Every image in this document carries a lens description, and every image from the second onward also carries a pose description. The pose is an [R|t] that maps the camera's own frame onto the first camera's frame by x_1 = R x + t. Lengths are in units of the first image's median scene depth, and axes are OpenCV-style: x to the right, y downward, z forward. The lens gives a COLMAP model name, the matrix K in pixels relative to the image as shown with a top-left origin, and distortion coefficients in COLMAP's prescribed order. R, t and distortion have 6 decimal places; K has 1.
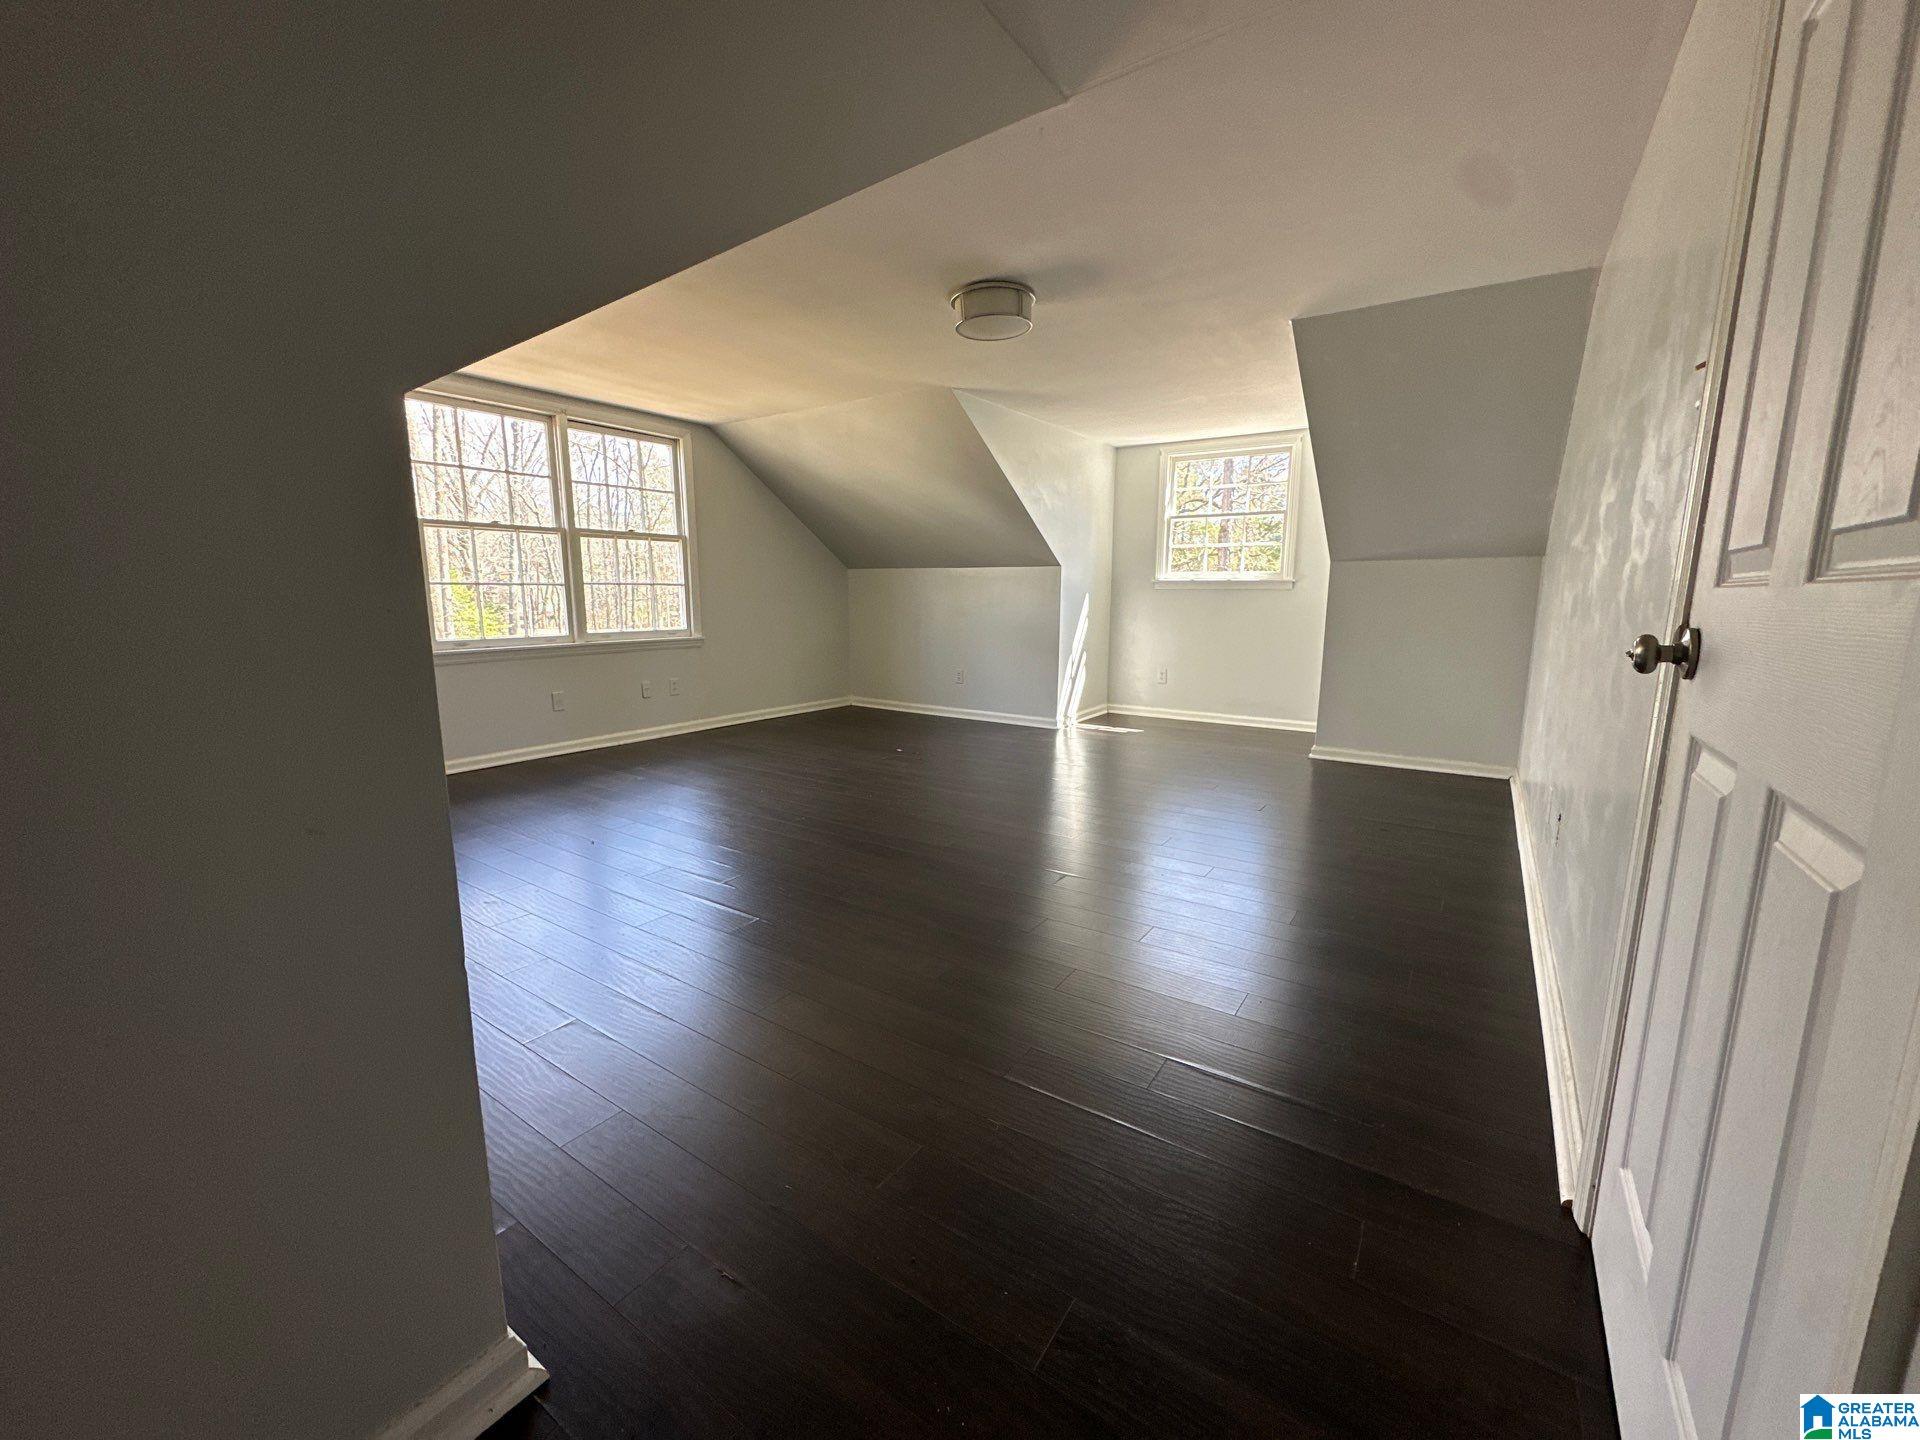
lens RADIAL K [[763.1, 0, 968.8], [0, 763.1, 704.6], [0, 0, 1]] dist [-0.004826, 0.000768]
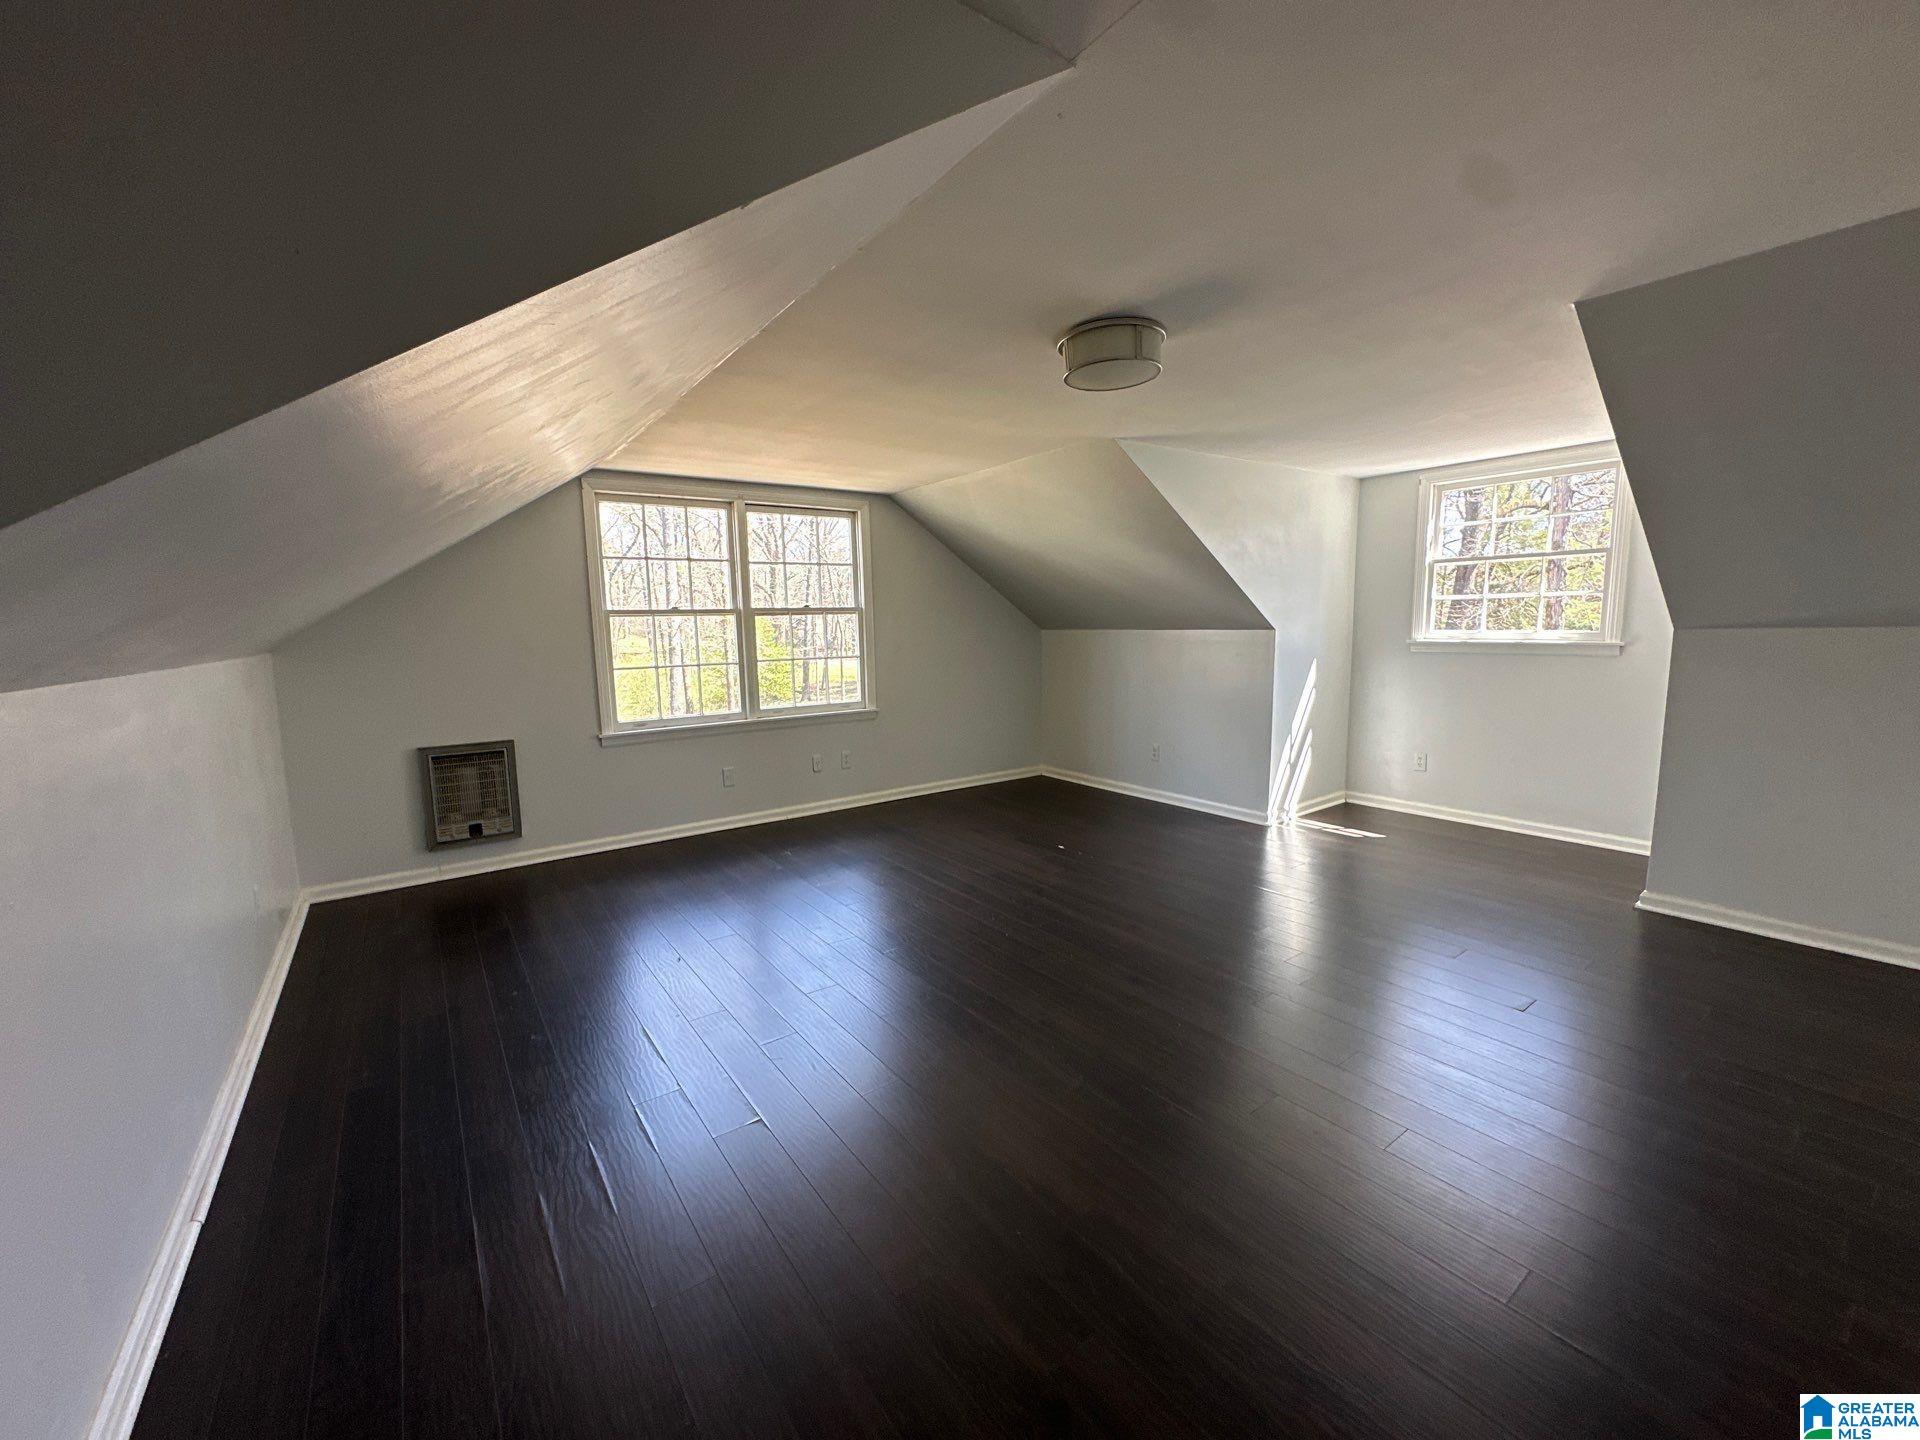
lens RADIAL K [[763.1, 0, 967.1], [0, 763.1, 708.2], [0, 0, 1]] dist [-0.004826, 0.000768]
pose [[0.940296, 0.019688, -0.339789, 0.100136], [-0.030281, 0.999206, -0.025902, -0.072630], [0.339009, 0.034645, 0.940145, 0.127271]]
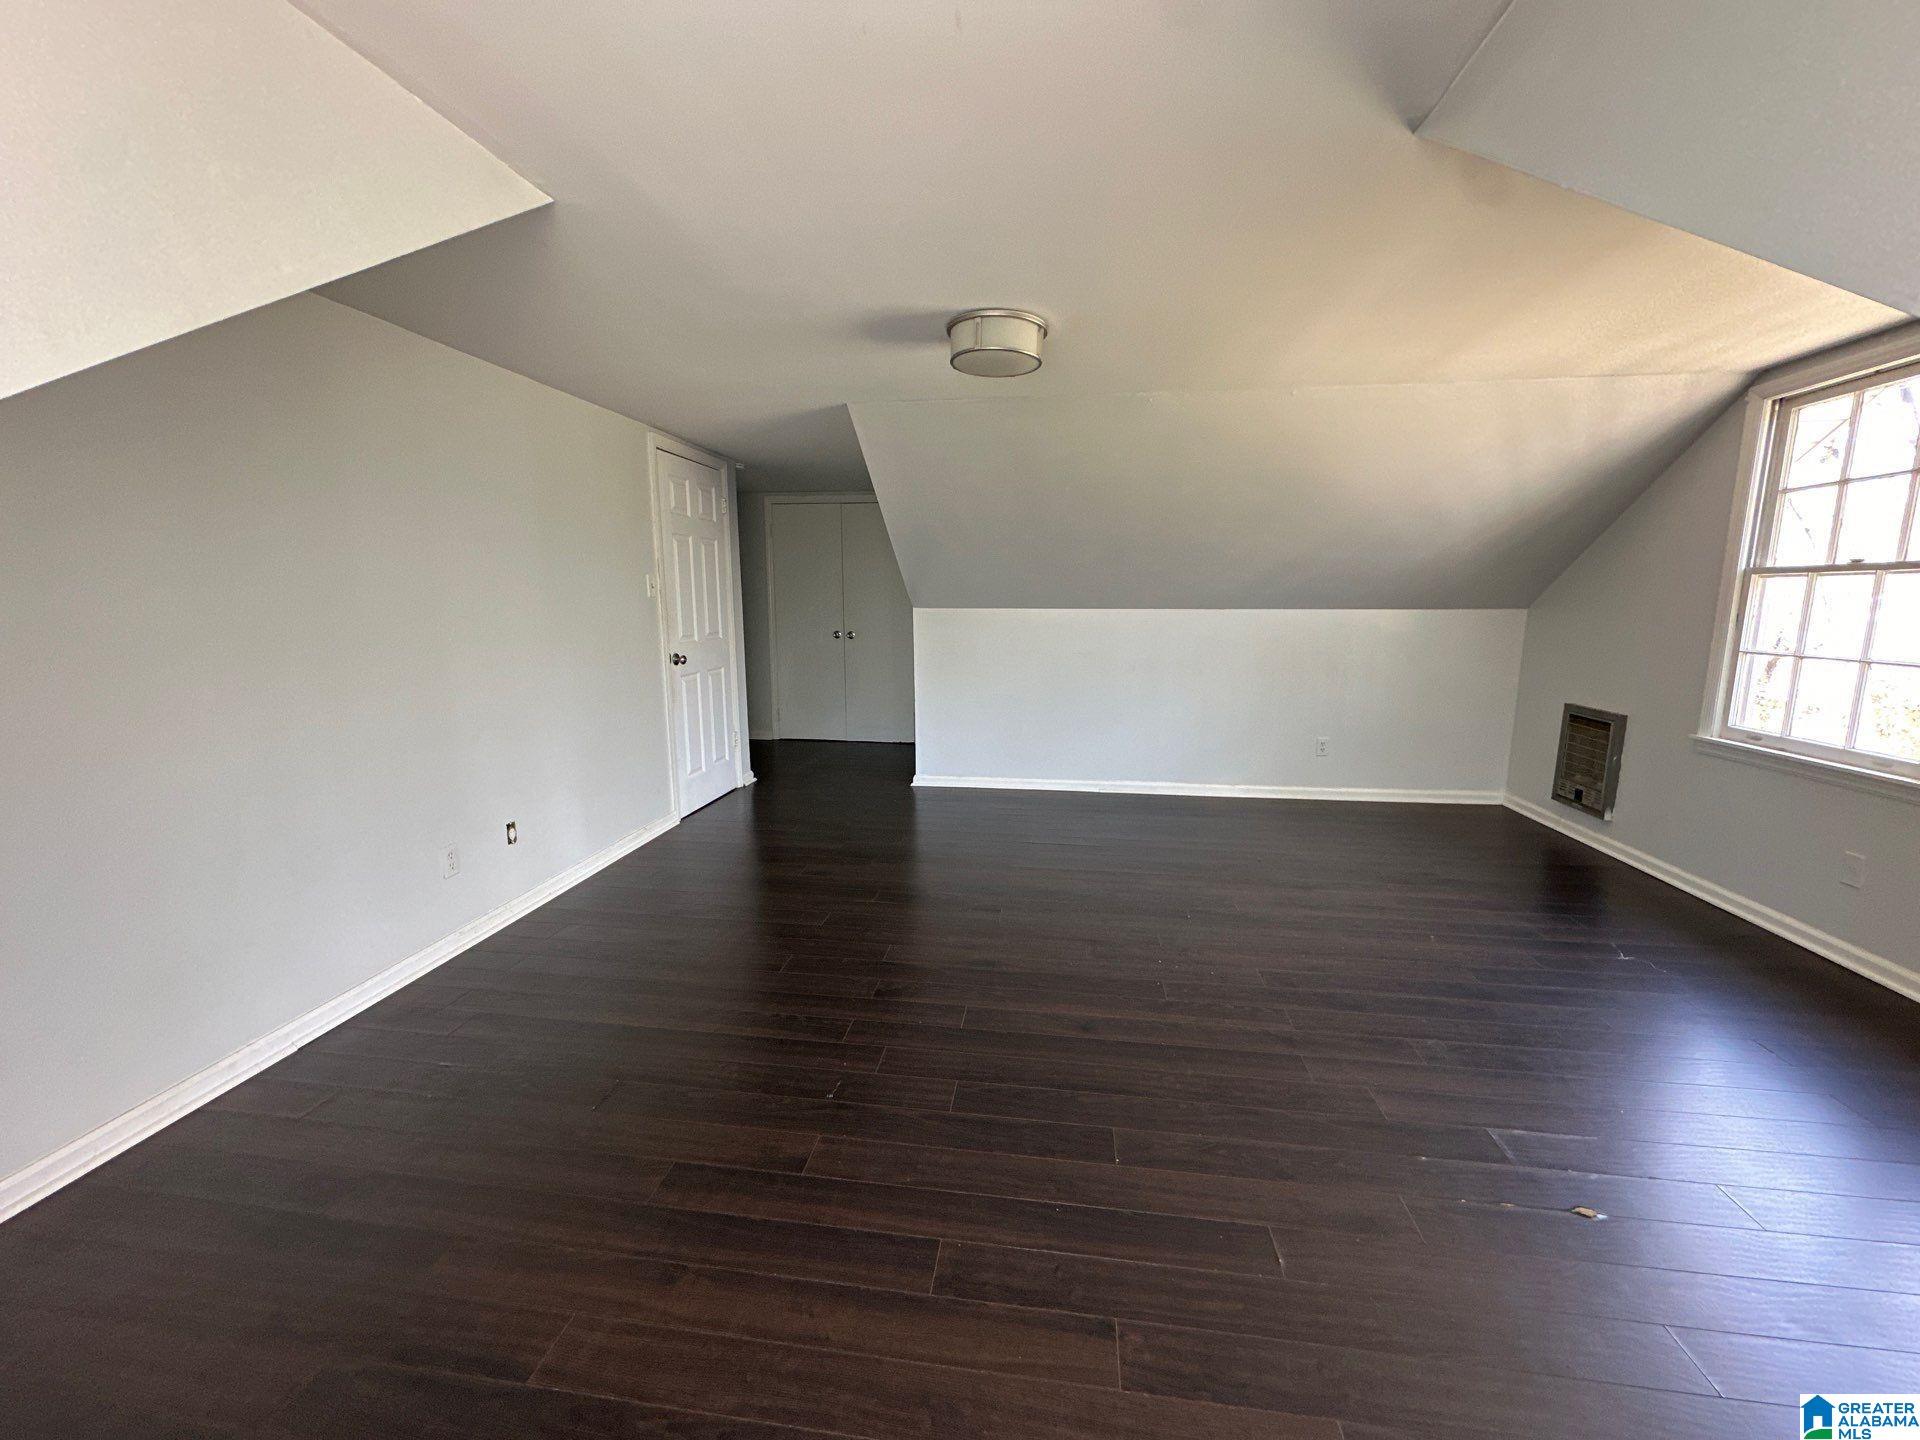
lens RADIAL K [[763.1, 0, 963.0], [0, 763.1, 712.2], [0, 0, 1]] dist [-0.004826, 0.000768]
pose [[-0.896933, 0.055581, -0.438659, 0.253889], [-0.079305, 0.955759, 0.283257, -0.196808], [0.434996, 0.288850, -0.852845, 1.010919]]
